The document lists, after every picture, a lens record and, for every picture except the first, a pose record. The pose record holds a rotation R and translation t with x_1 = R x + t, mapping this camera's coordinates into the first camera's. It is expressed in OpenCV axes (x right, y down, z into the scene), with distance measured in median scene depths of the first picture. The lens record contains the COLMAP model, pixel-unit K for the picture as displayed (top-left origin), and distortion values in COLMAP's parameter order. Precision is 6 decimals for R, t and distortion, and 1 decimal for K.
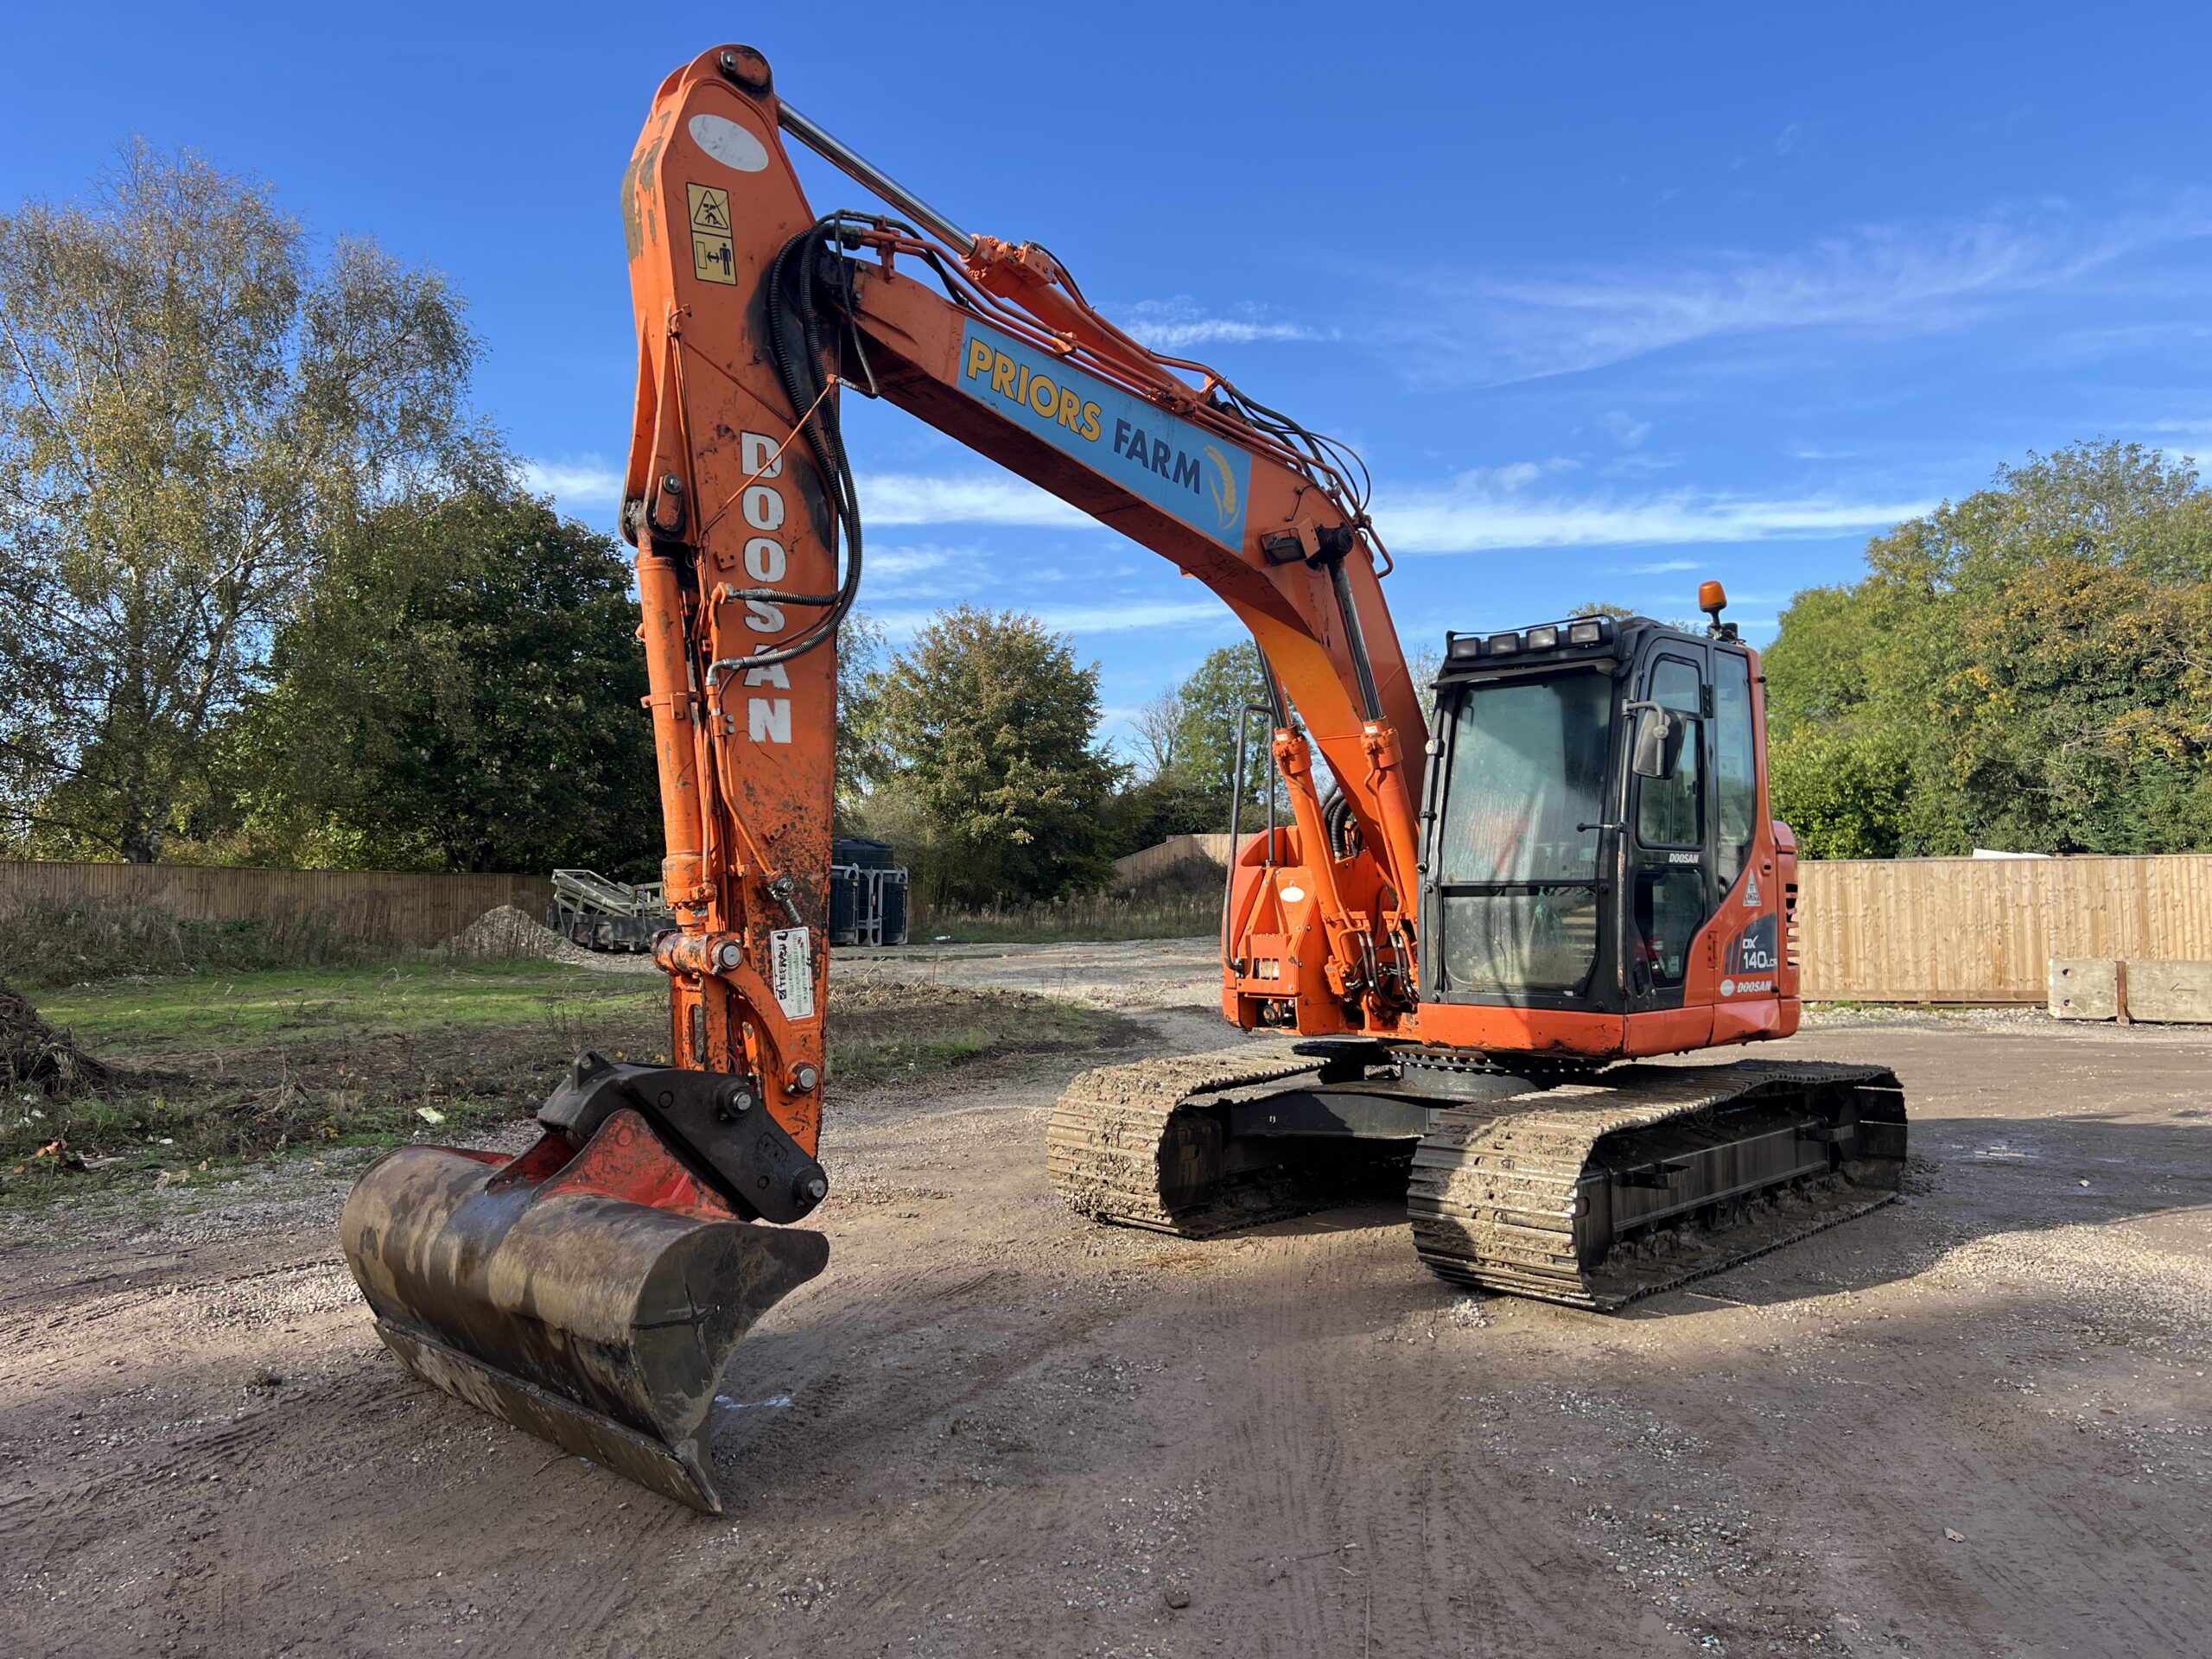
lens RADIAL K [[1646.6, 0, 1100.0], [0, 1646.6, 827.8], [0, 0, 1]] dist [0.064162, -0.075312]
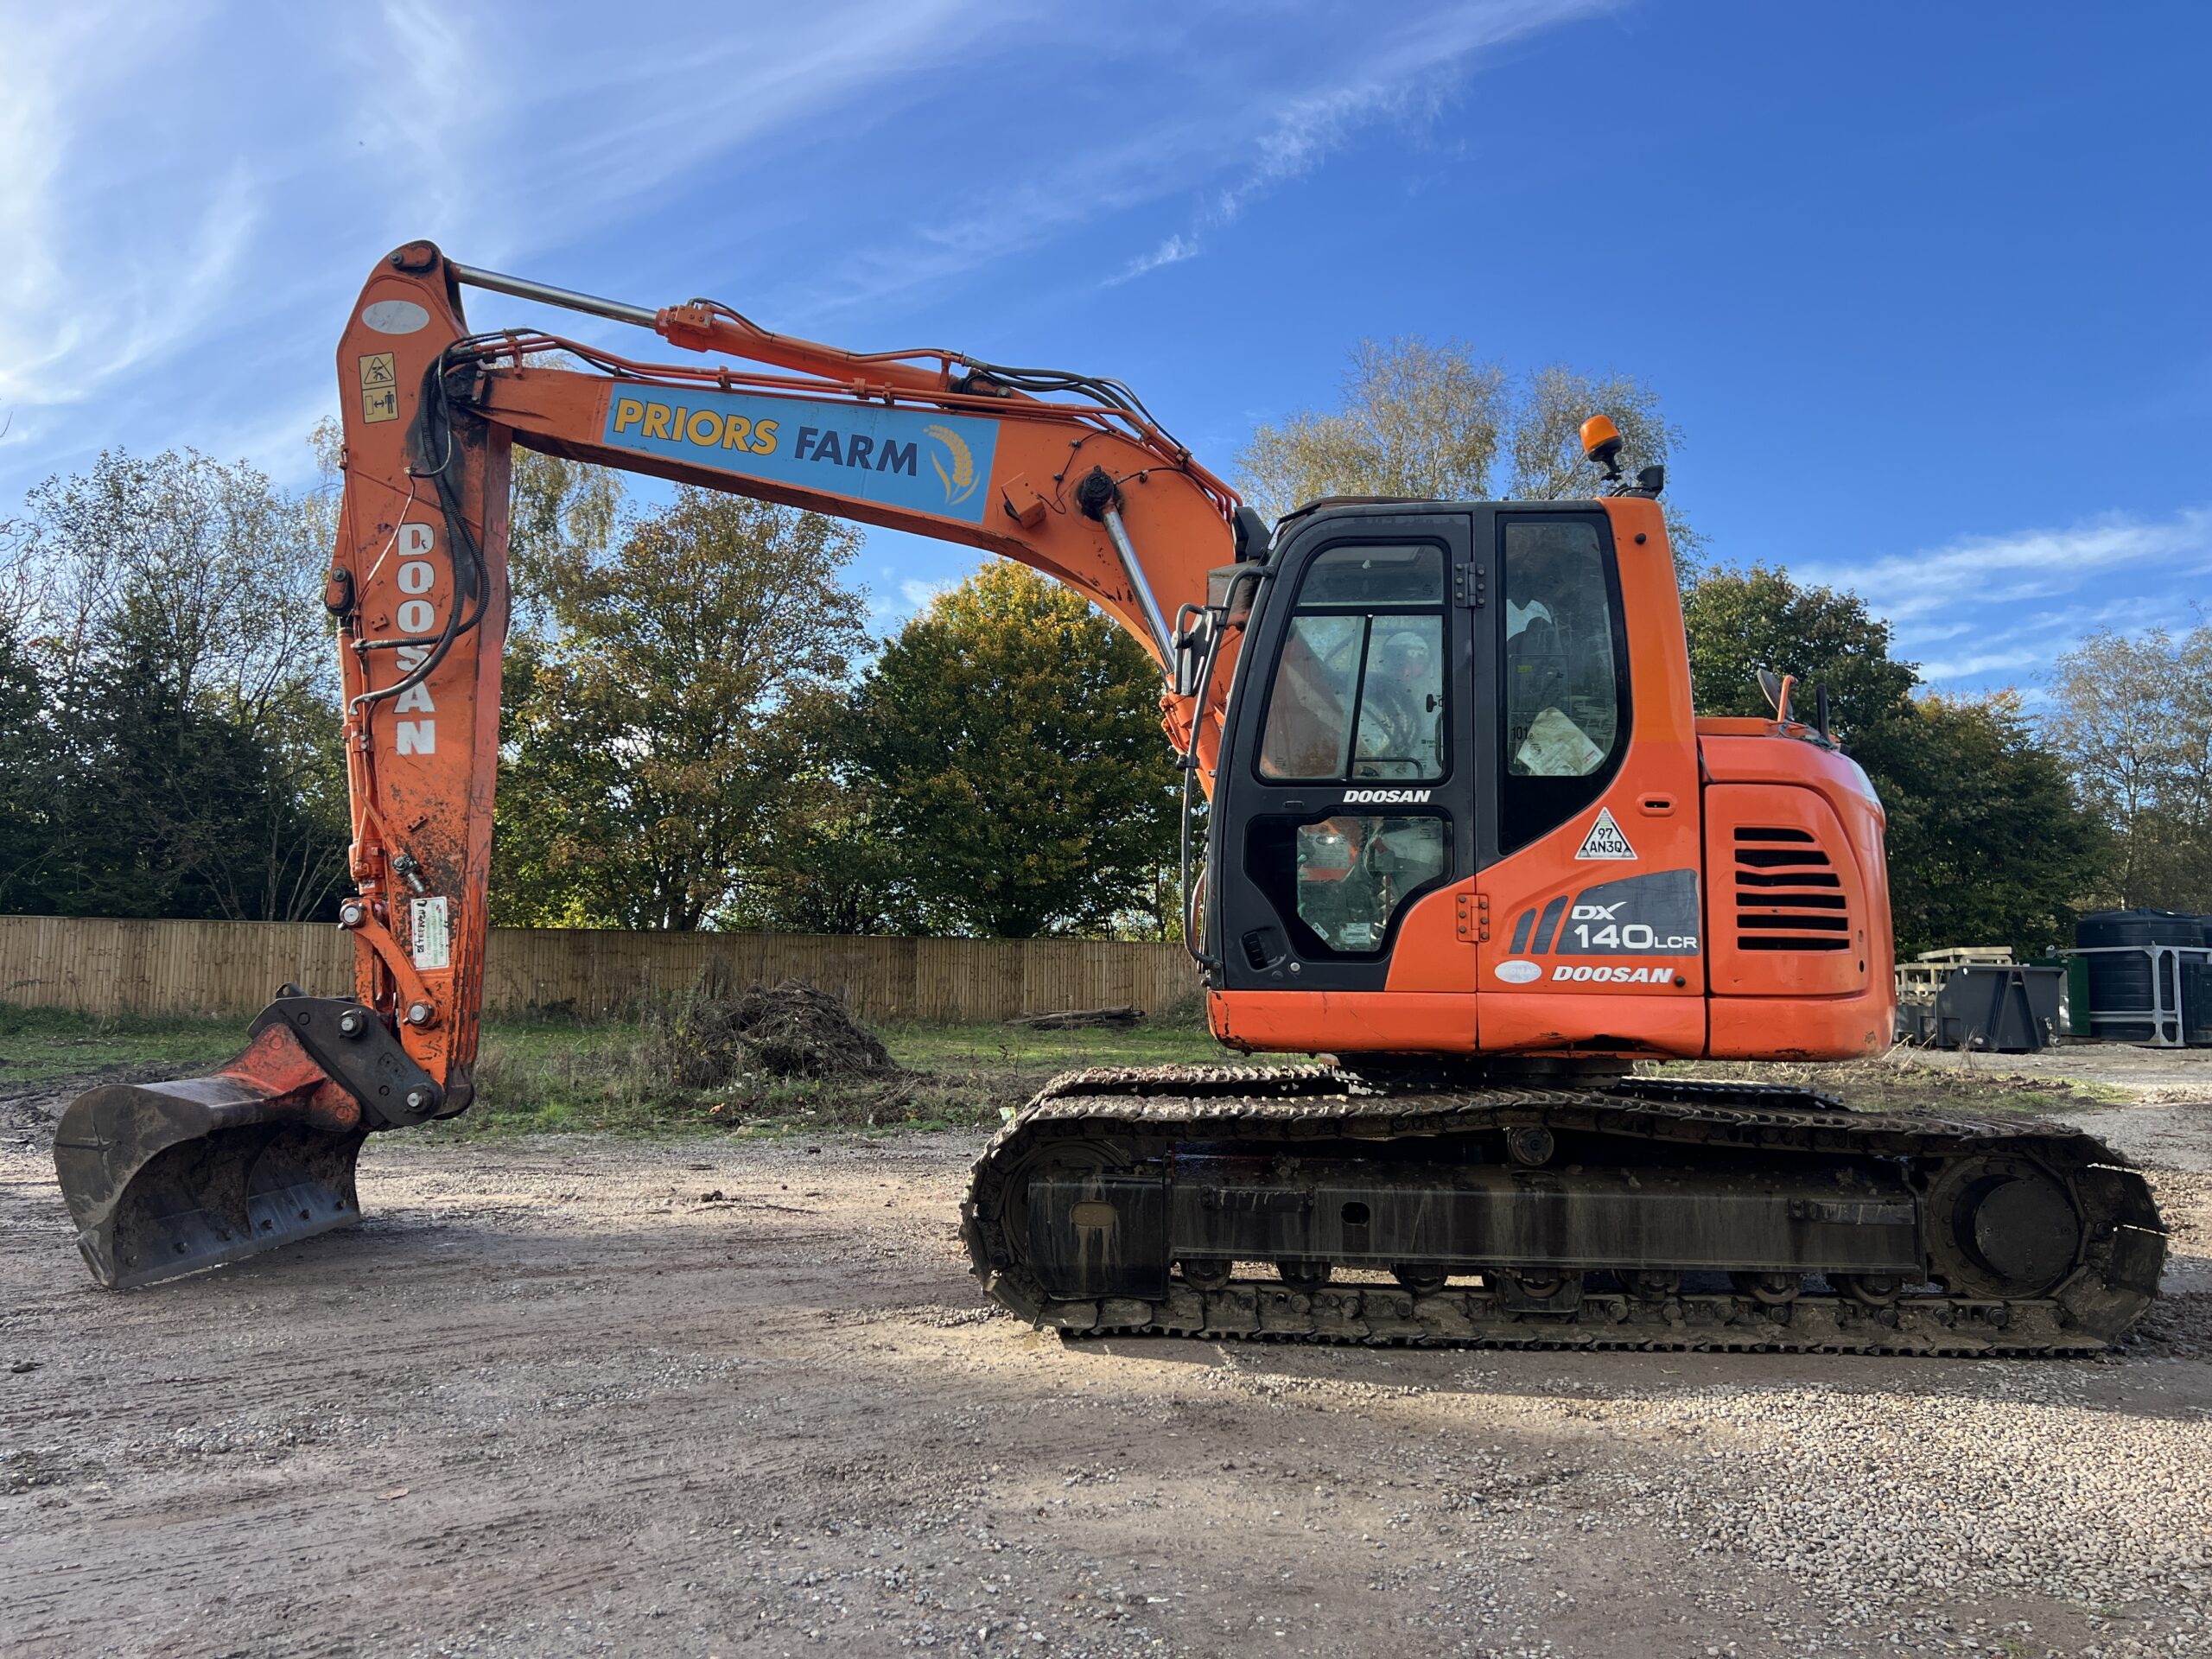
lens RADIAL K [[1657.7, 0, 1106.0], [0, 1657.7, 829.5], [0, 0, 1]] dist [0.096157, -0.149506]
pose [[0.647486, -0.071875, -0.758681, 0.731623], [0.024572, 0.996994, -0.073481, 0.074862], [0.761681, 0.028936, 0.647305, 0.357065]]
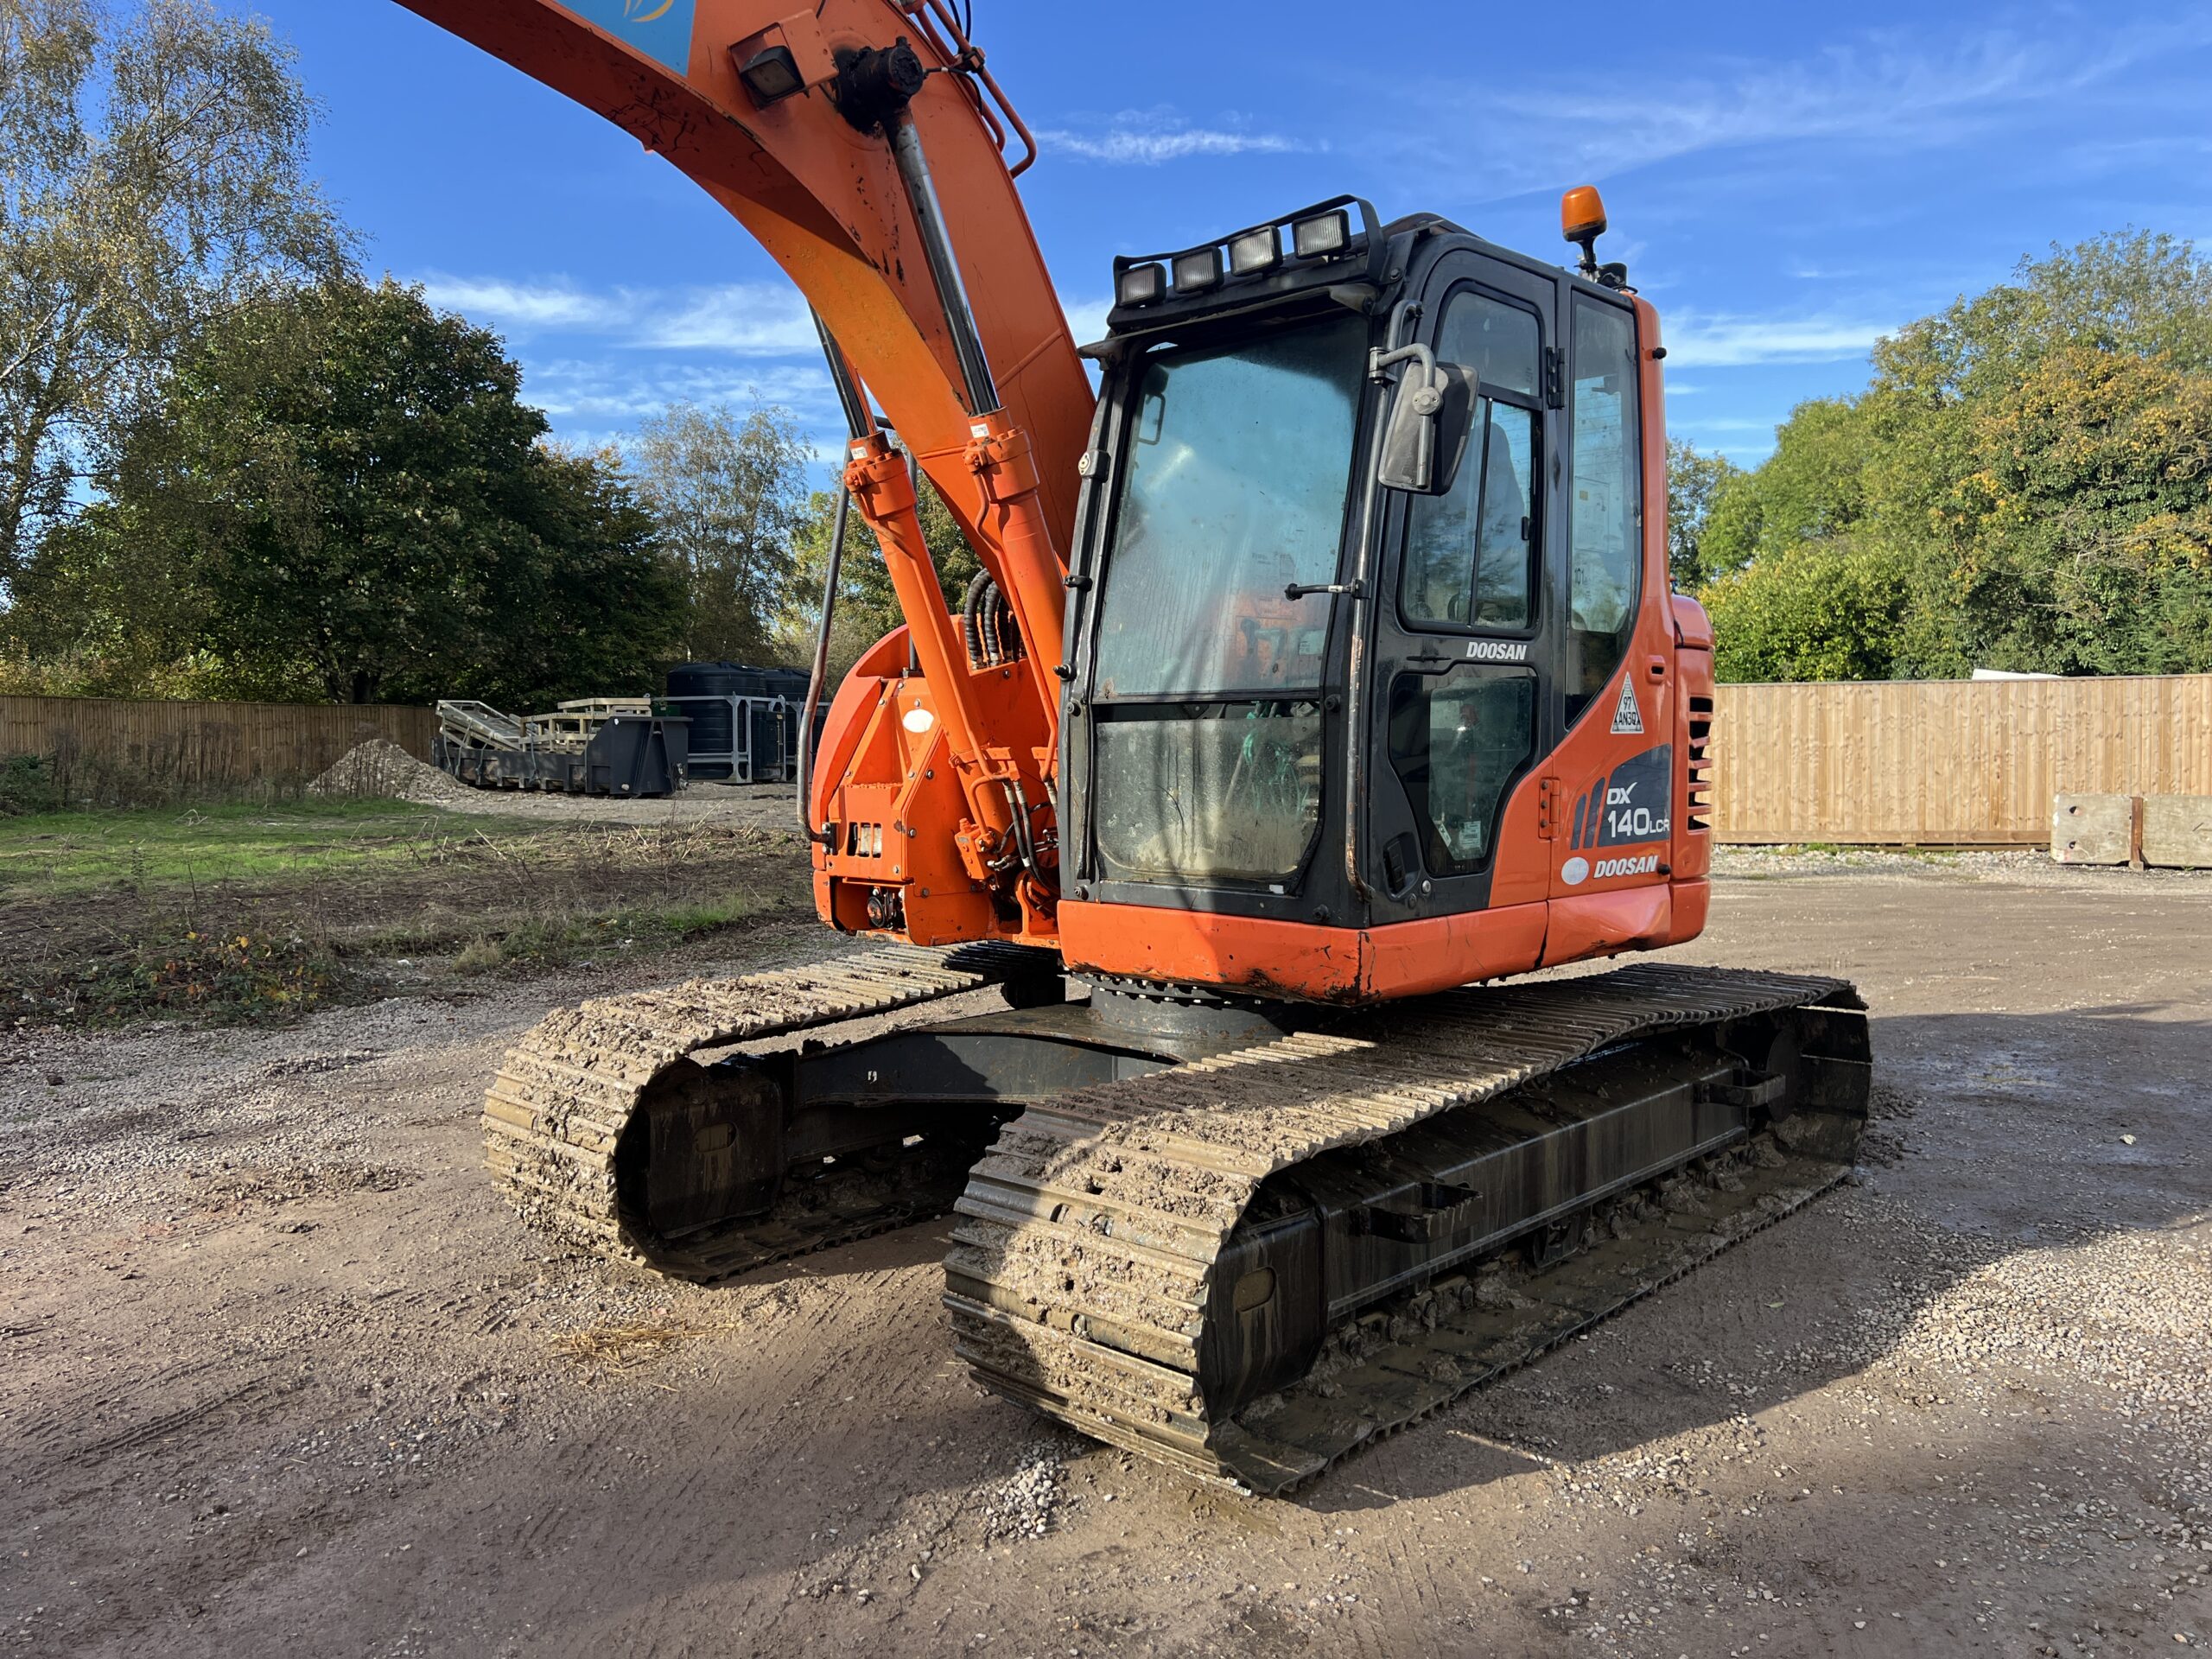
lens RADIAL K [[1646.6, 0, 1100.0], [0, 1646.6, 827.8], [0, 0, 1]] dist [0.064162, -0.075312]
pose [[0.999984, -0.003336, 0.004533, 0.185552], [0.002862, 0.994904, 0.100781, 0.018577], [-0.004846, -0.100767, 0.994898, 0.373181]]
